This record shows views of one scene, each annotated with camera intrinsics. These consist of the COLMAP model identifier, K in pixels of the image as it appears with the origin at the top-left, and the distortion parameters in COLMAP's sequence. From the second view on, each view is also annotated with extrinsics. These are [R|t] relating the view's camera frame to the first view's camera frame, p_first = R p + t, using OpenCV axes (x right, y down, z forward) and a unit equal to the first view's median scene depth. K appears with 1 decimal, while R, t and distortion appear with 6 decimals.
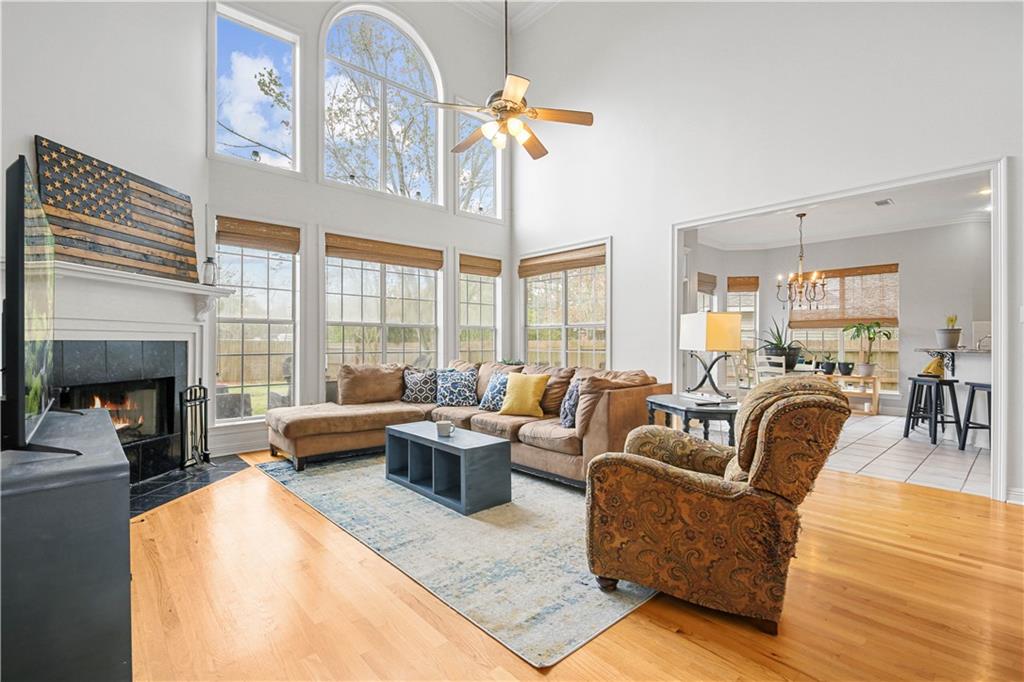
lens RADIAL K [[466.4, 0, 514.5], [0, 466.4, 344.0], [0, 0, 1]] dist [0.004427, -0.003337]
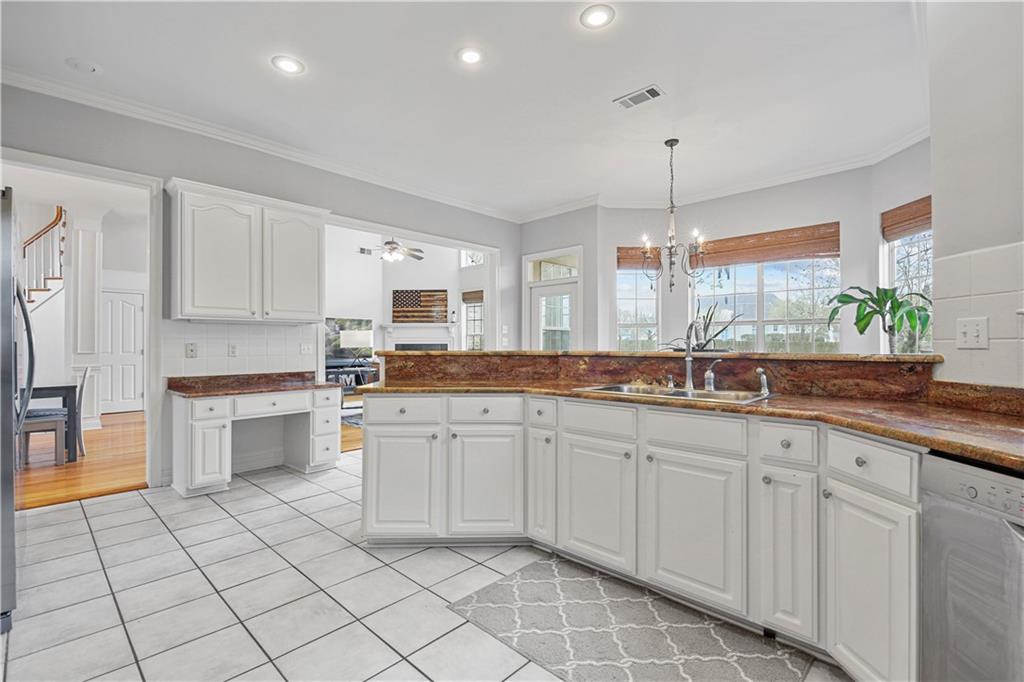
lens RADIAL K [[466.4, 0, 508.0], [0, 466.4, 341.2], [0, 0, 1]] dist [0.004427, -0.003337]
pose [[0.060278, -0.008787, -0.998143, 1.502778], [-0.003296, 0.999954, -0.009002, 0.002968], [0.998176, 0.003833, 0.060246, 0.897894]]
